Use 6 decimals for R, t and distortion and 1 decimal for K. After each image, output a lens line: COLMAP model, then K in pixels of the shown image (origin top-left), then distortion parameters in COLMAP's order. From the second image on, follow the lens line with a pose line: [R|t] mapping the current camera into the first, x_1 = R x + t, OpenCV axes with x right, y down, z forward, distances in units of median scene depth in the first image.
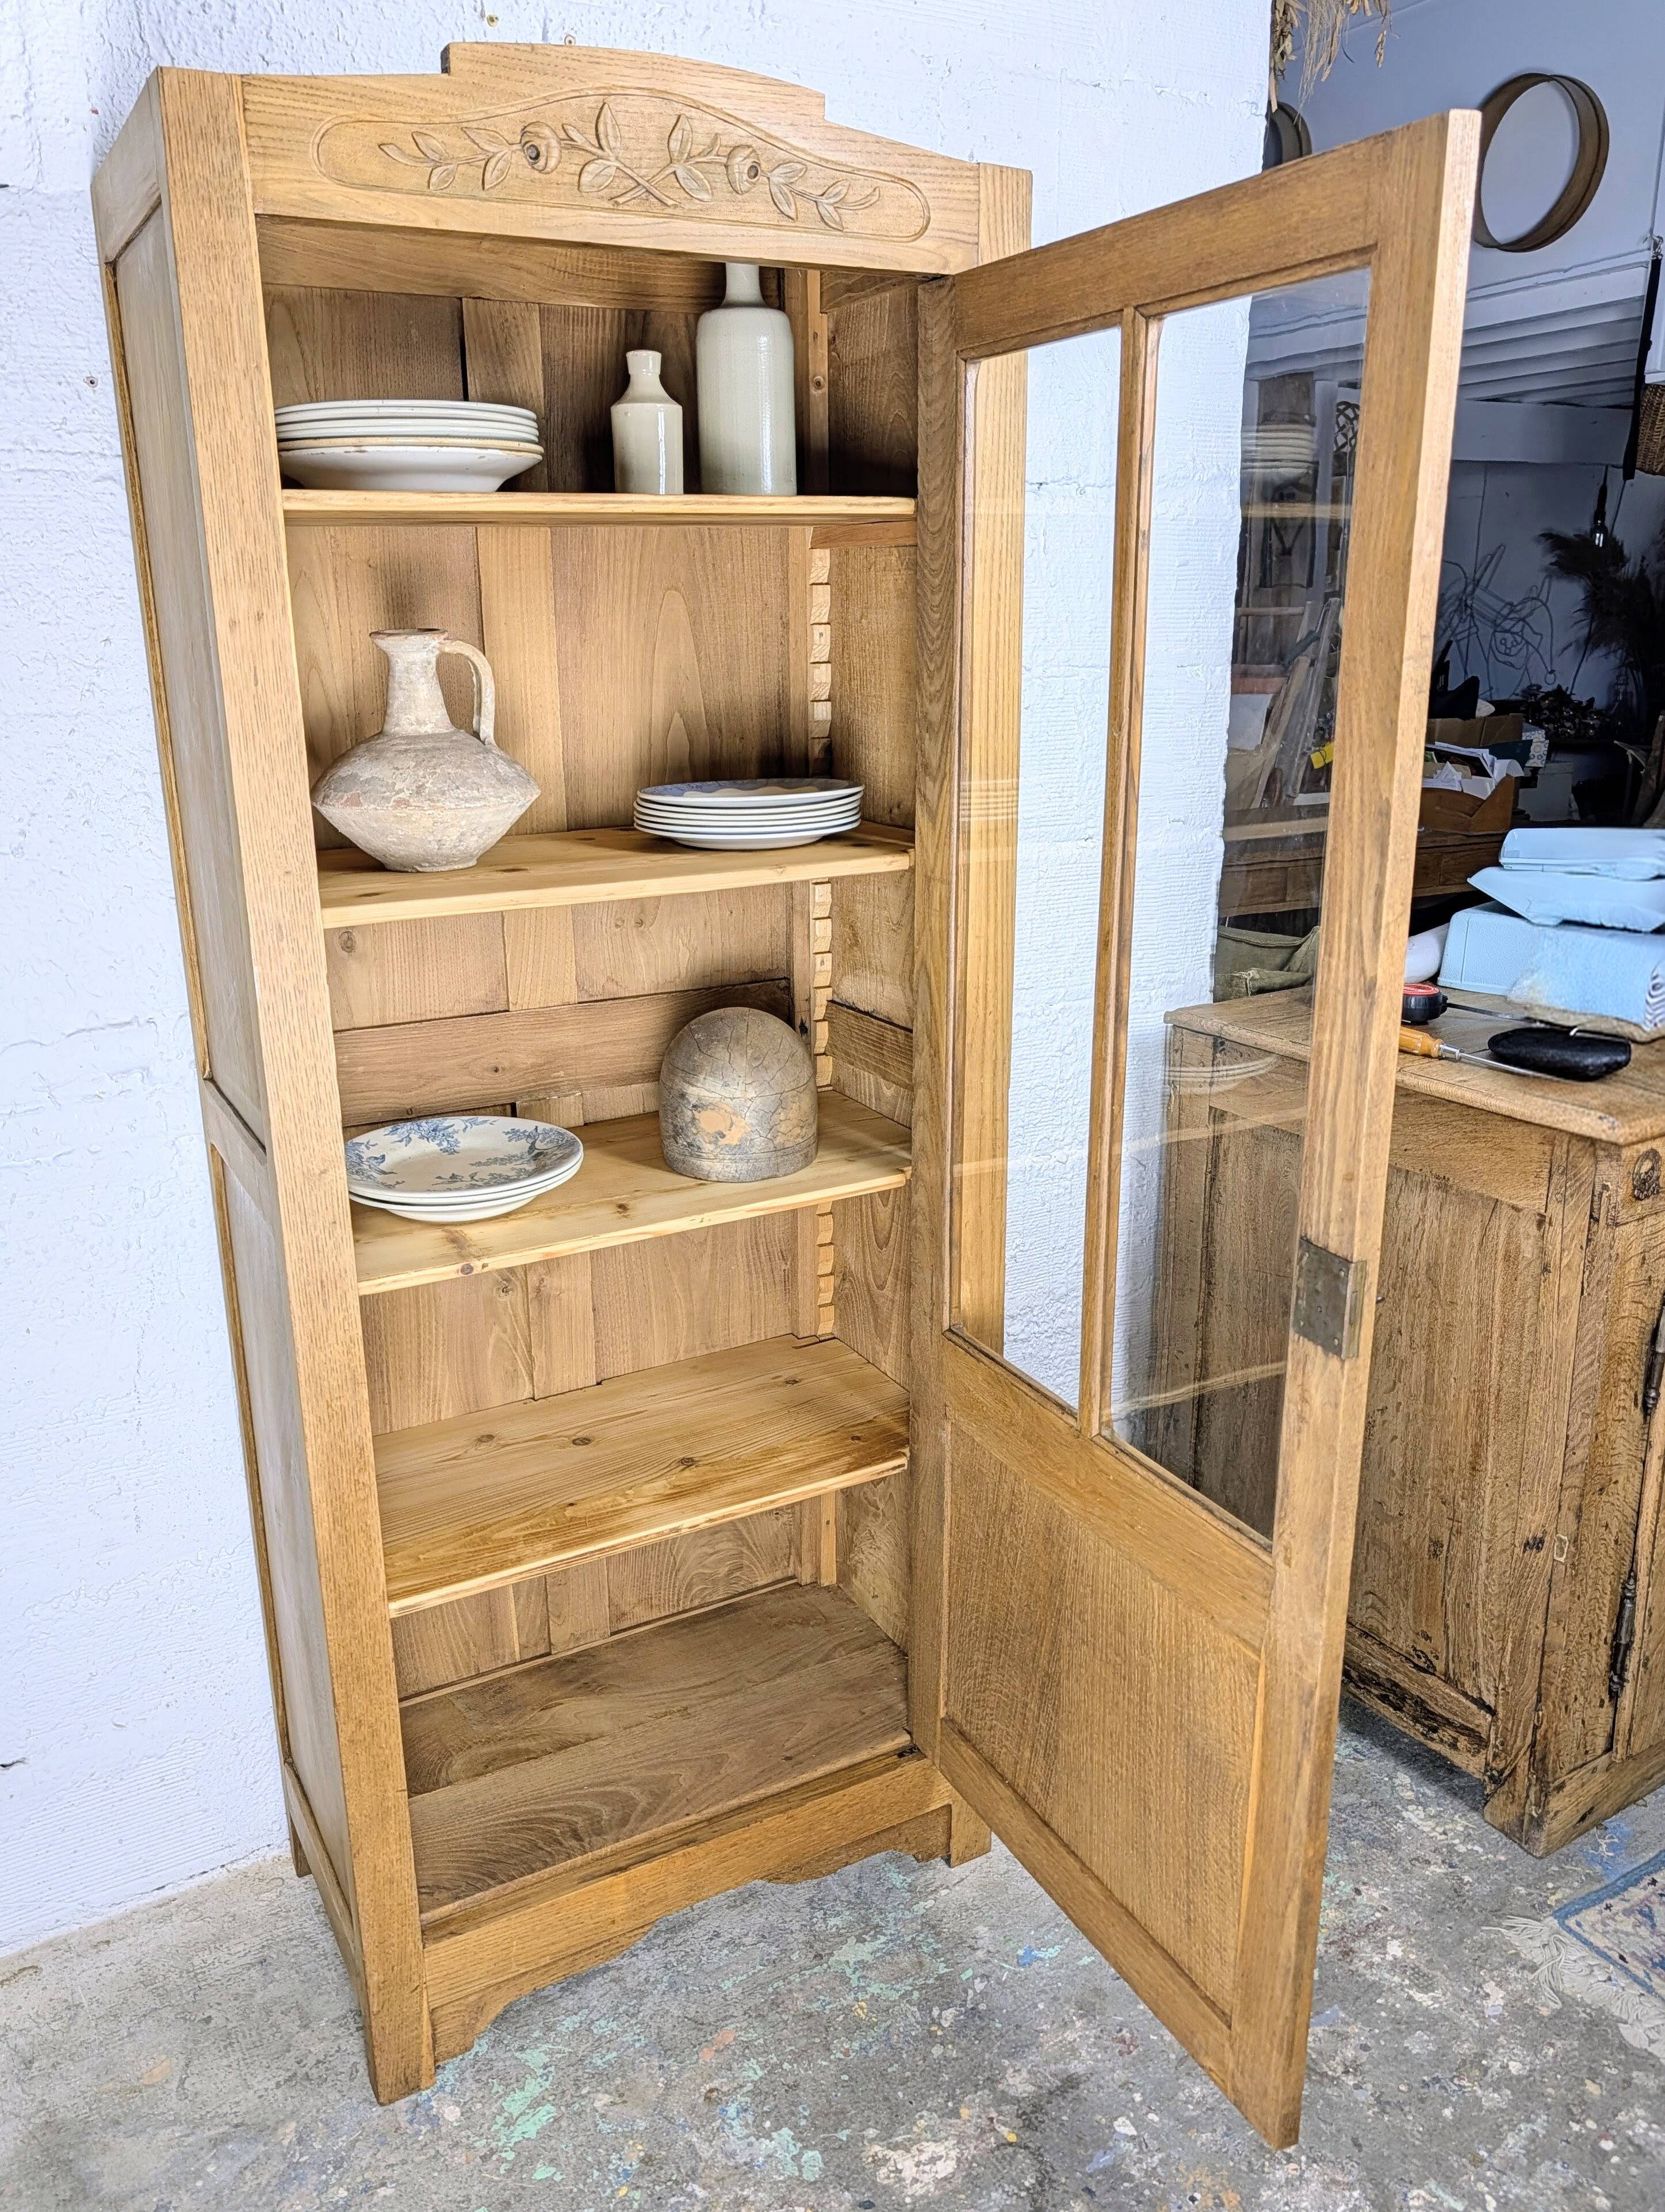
lens RADIAL K [[1707.0, 0, 814.4], [0, 1707.0, 1114.1], [0, 0, 1]] dist [0.012082, -0.008517]
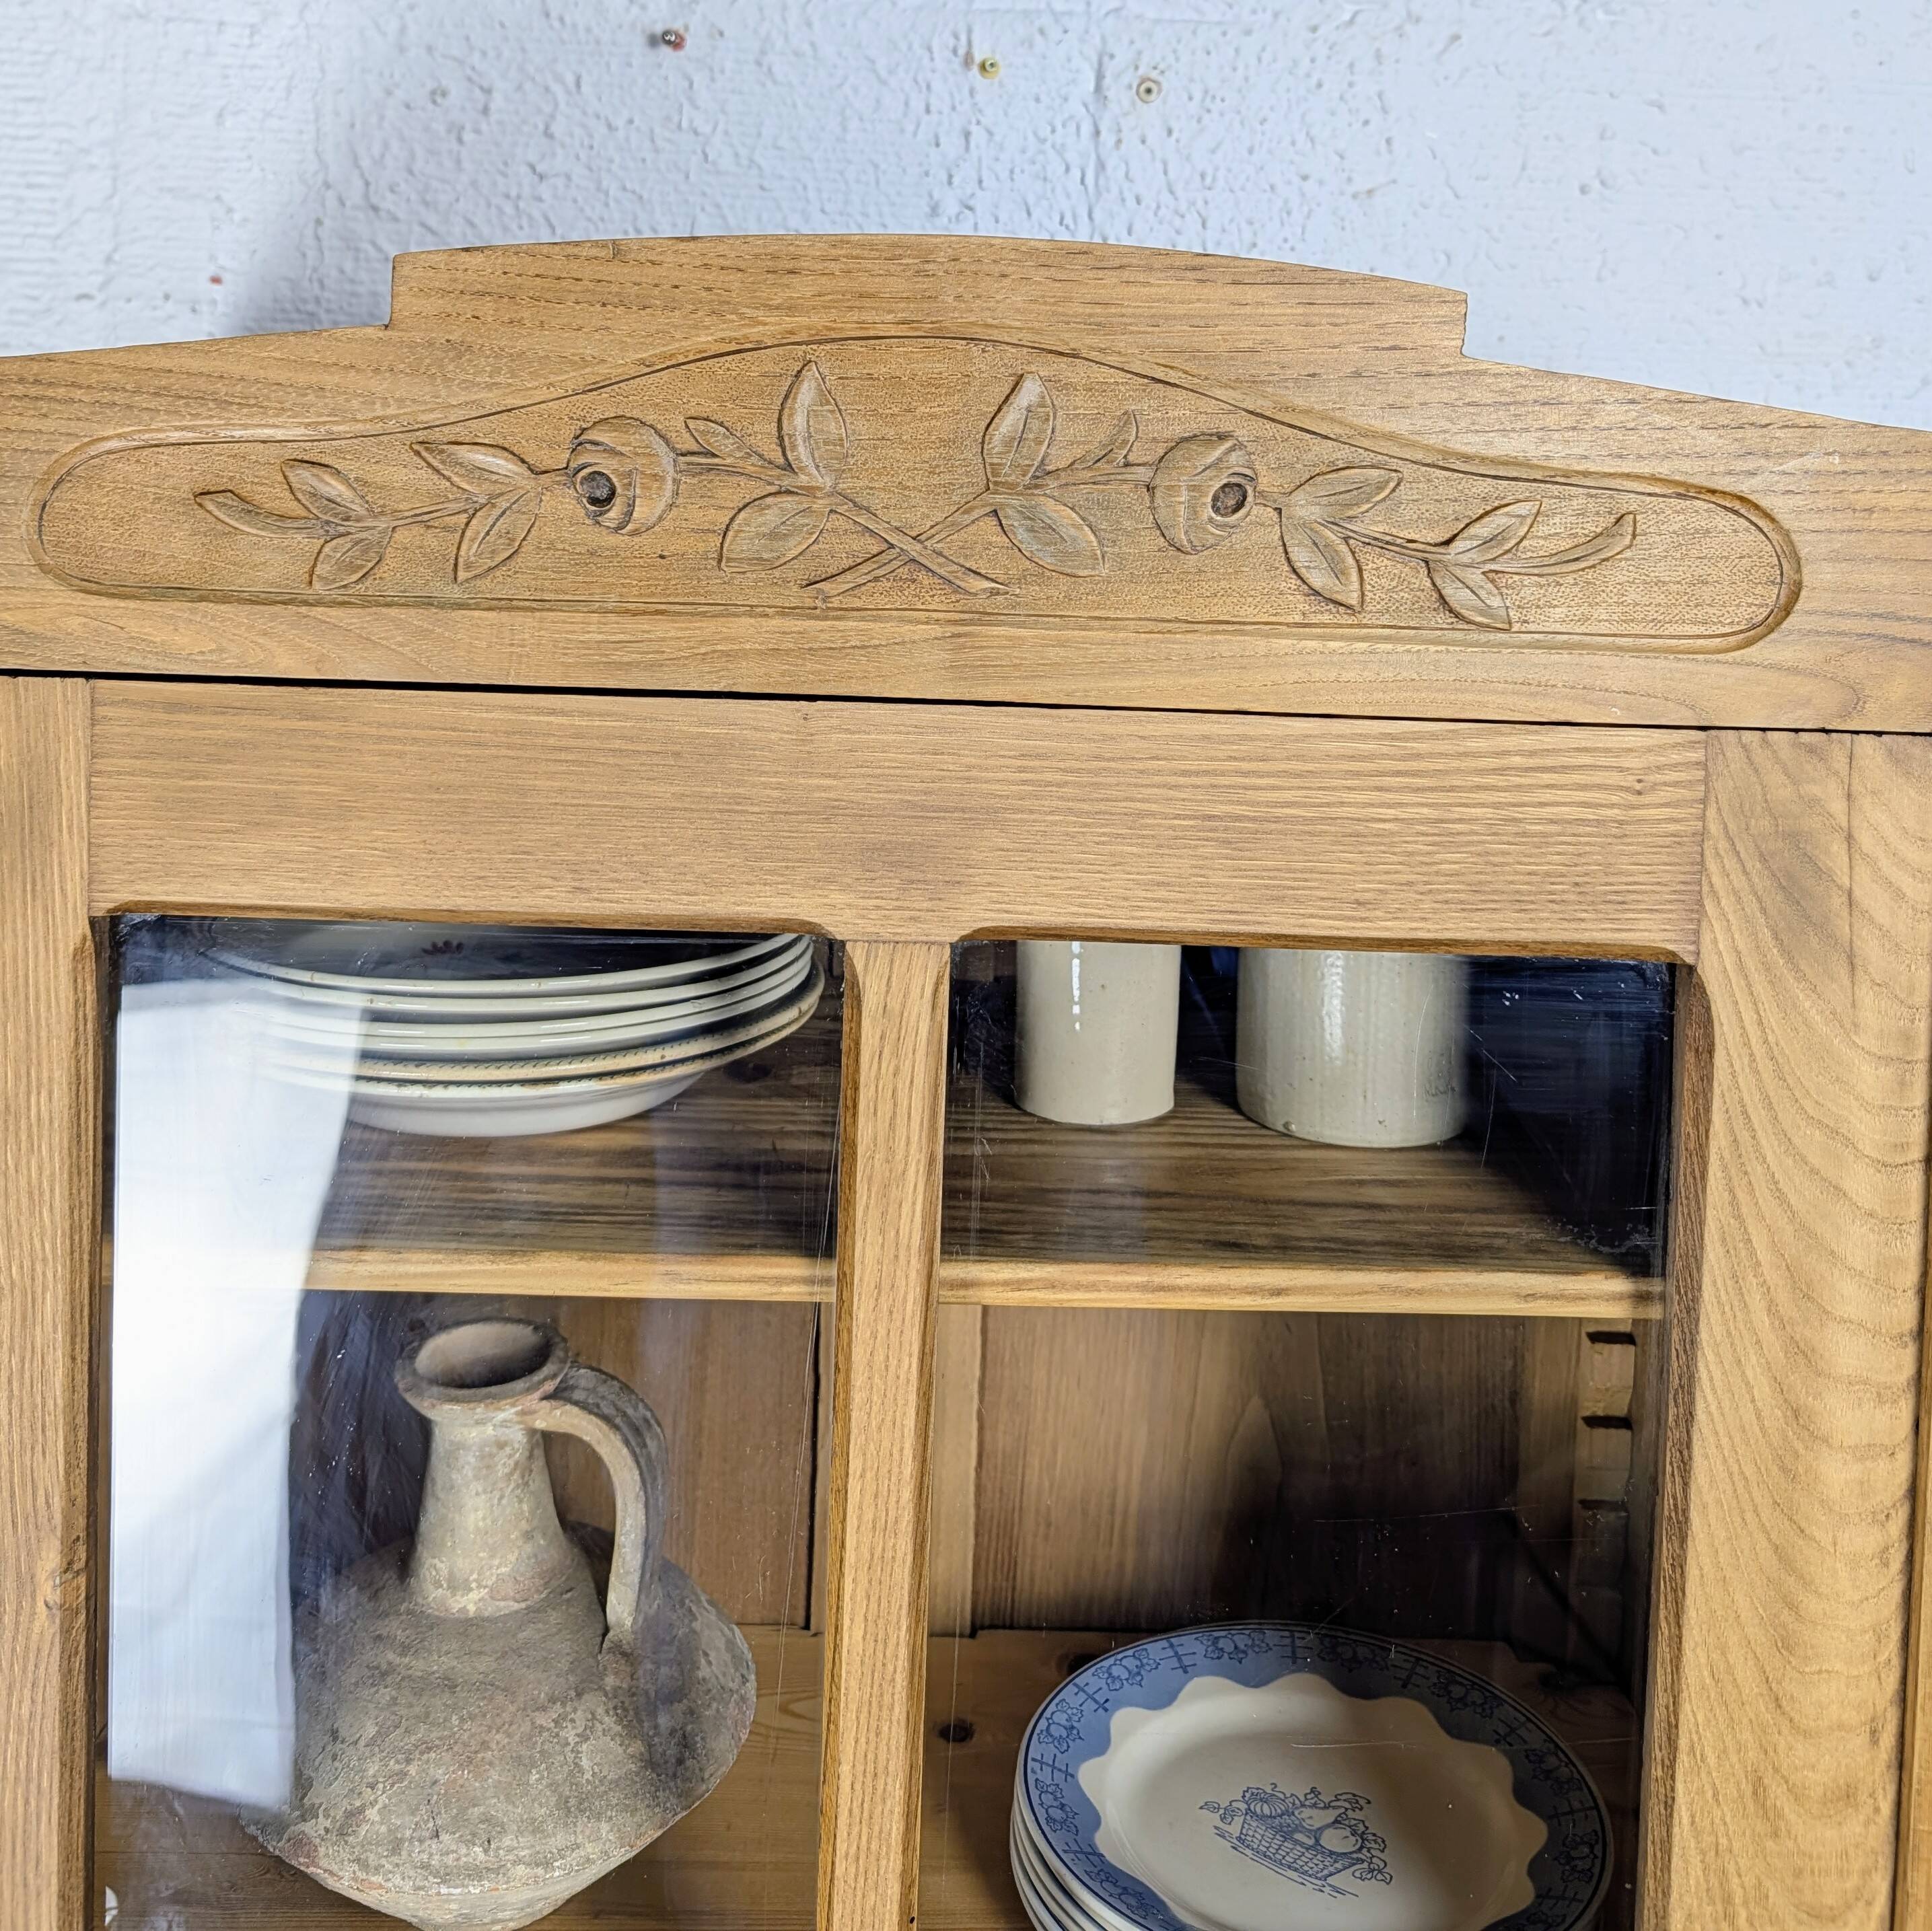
lens RADIAL K [[2023.5, 0, 961.2], [0, 2023.5, 543.7], [0, 0, 1]] dist [0.111877, -0.379658]
pose [[0.885071, 0.058836, -0.461723, 0.091058], [-0.176197, 0.960509, -0.215355, -0.352316], [0.430819, 0.271959, 0.860485, 0.488001]]
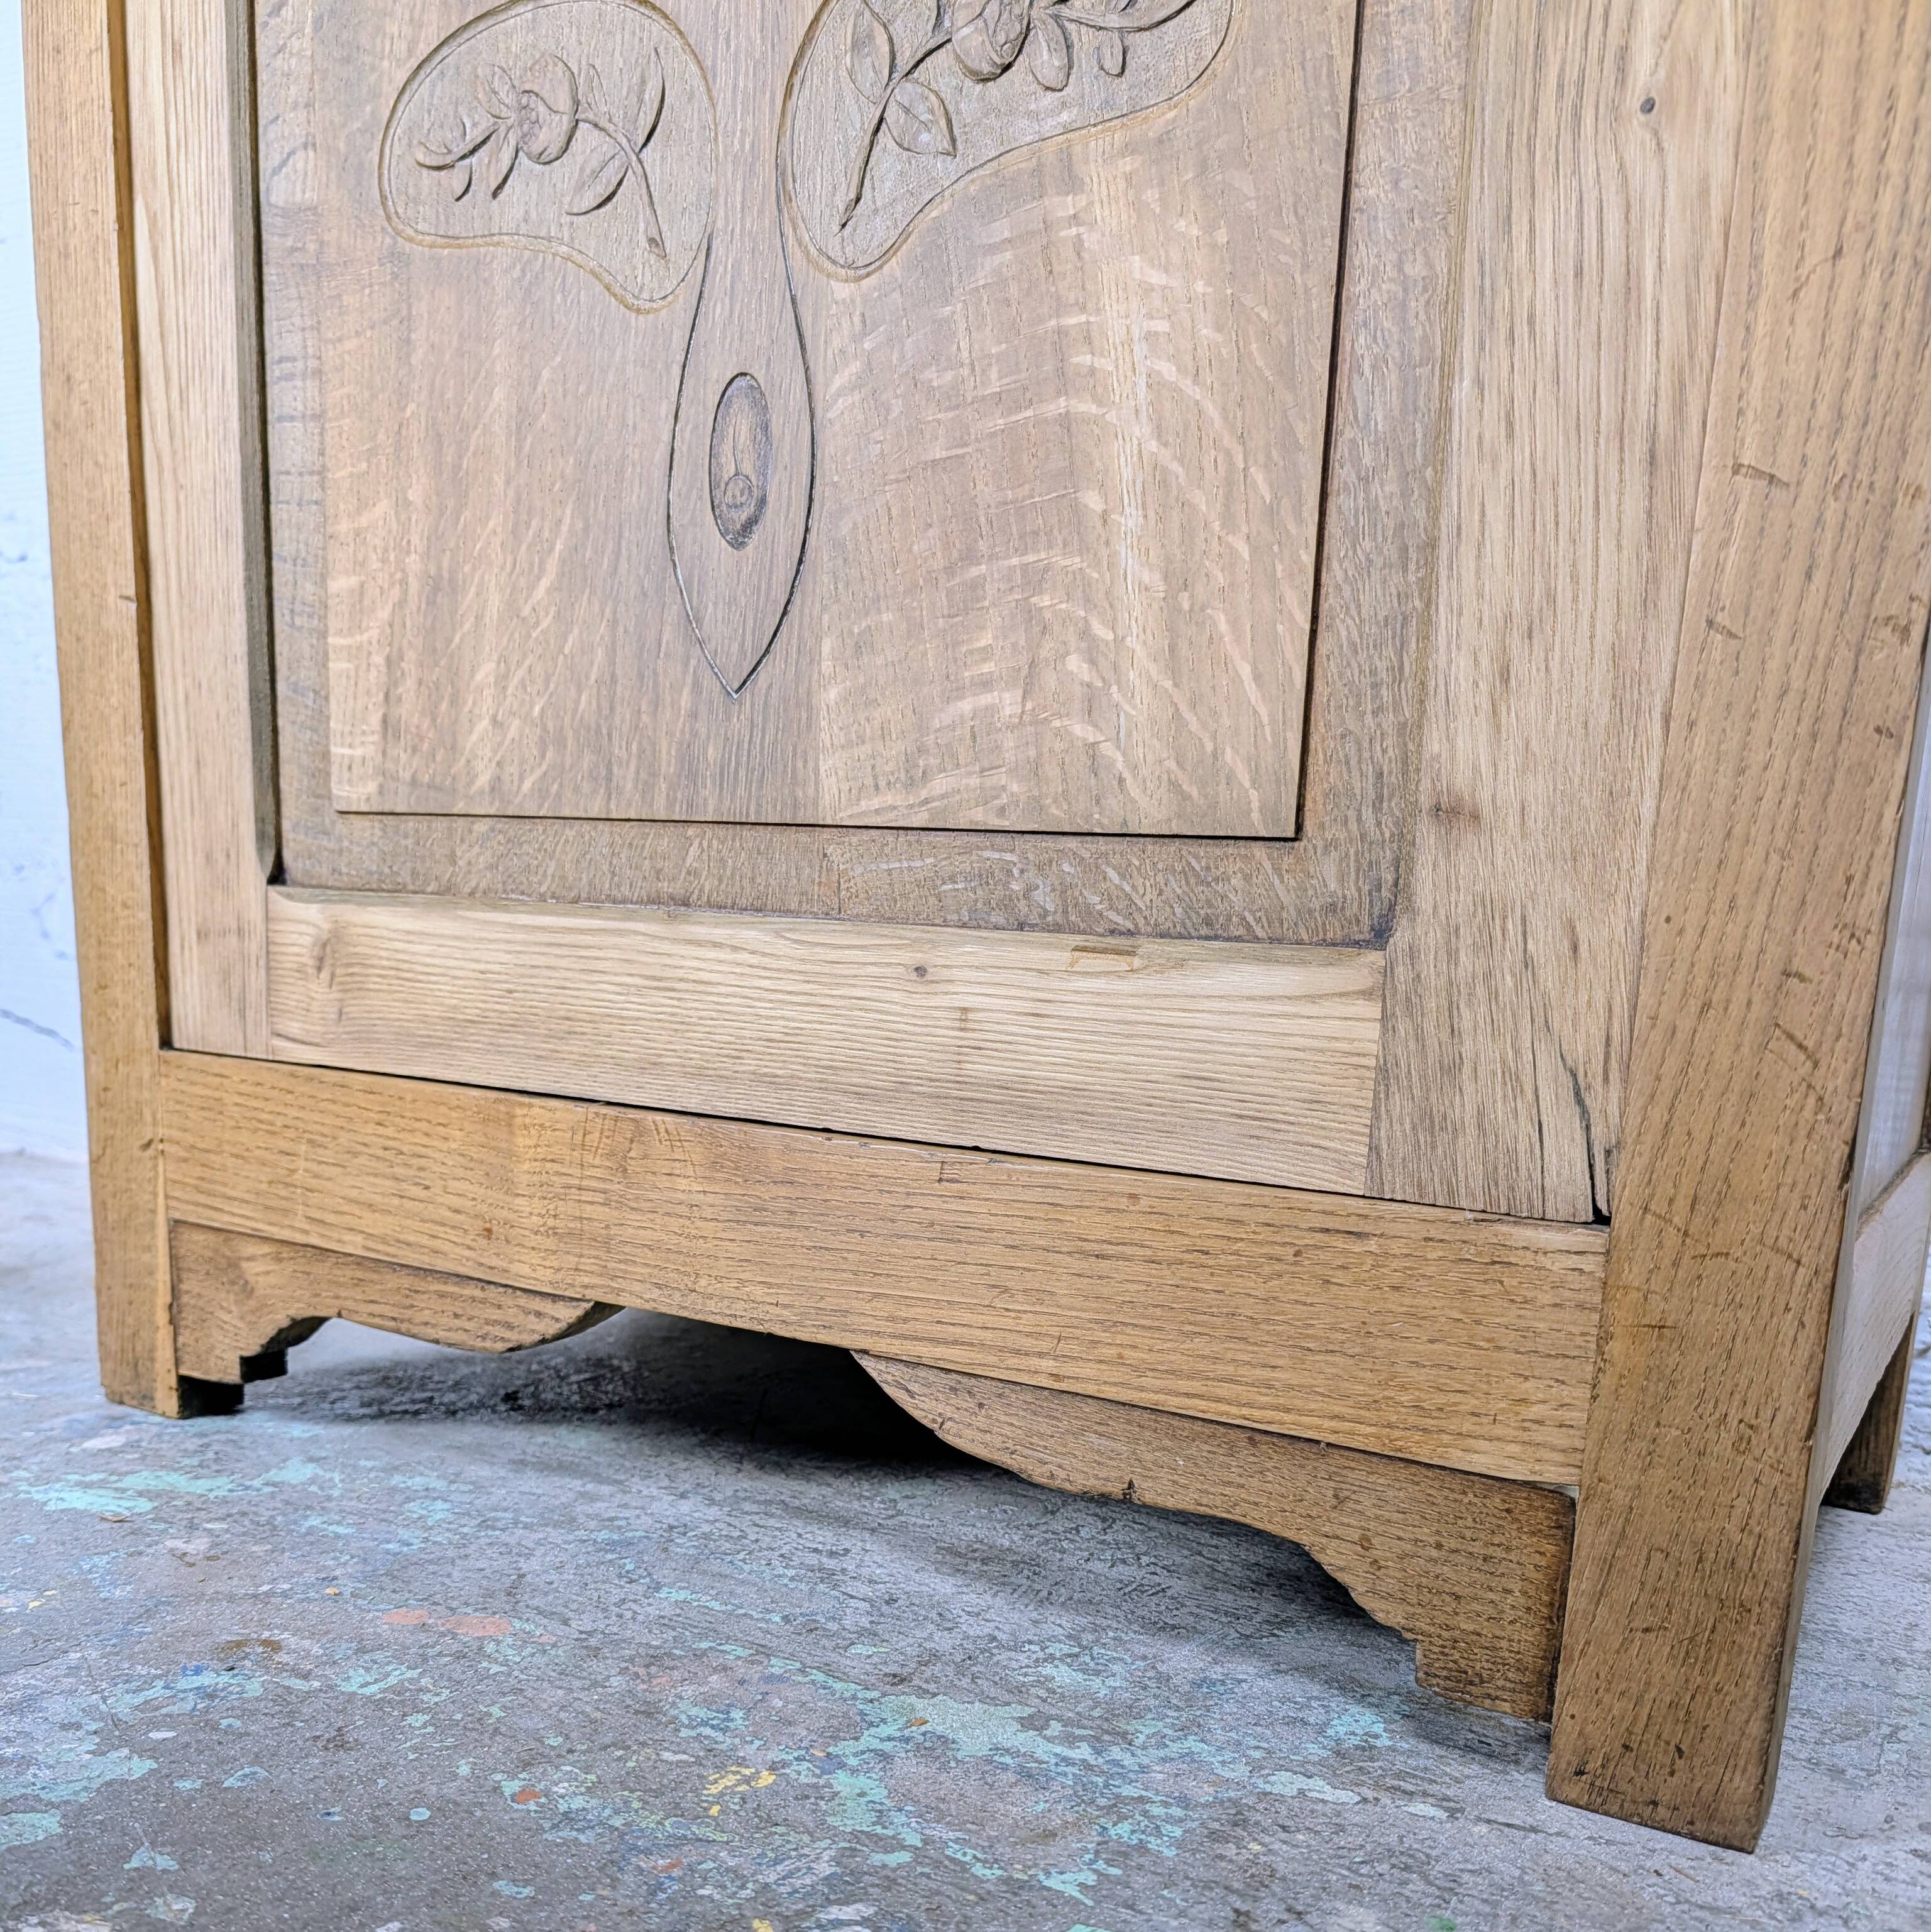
lens RADIAL K [[1908.0, 0, 960.2], [0, 1908.0, 1283.3], [0, 0, 1]] dist [0.013879, -0.026059]
pose [[0.495221, 0.211890, -0.842531, 0.295608], [-0.296327, 0.952841, 0.065457, 0.436563], [0.816668, 0.217249, 0.534655, 0.887528]]
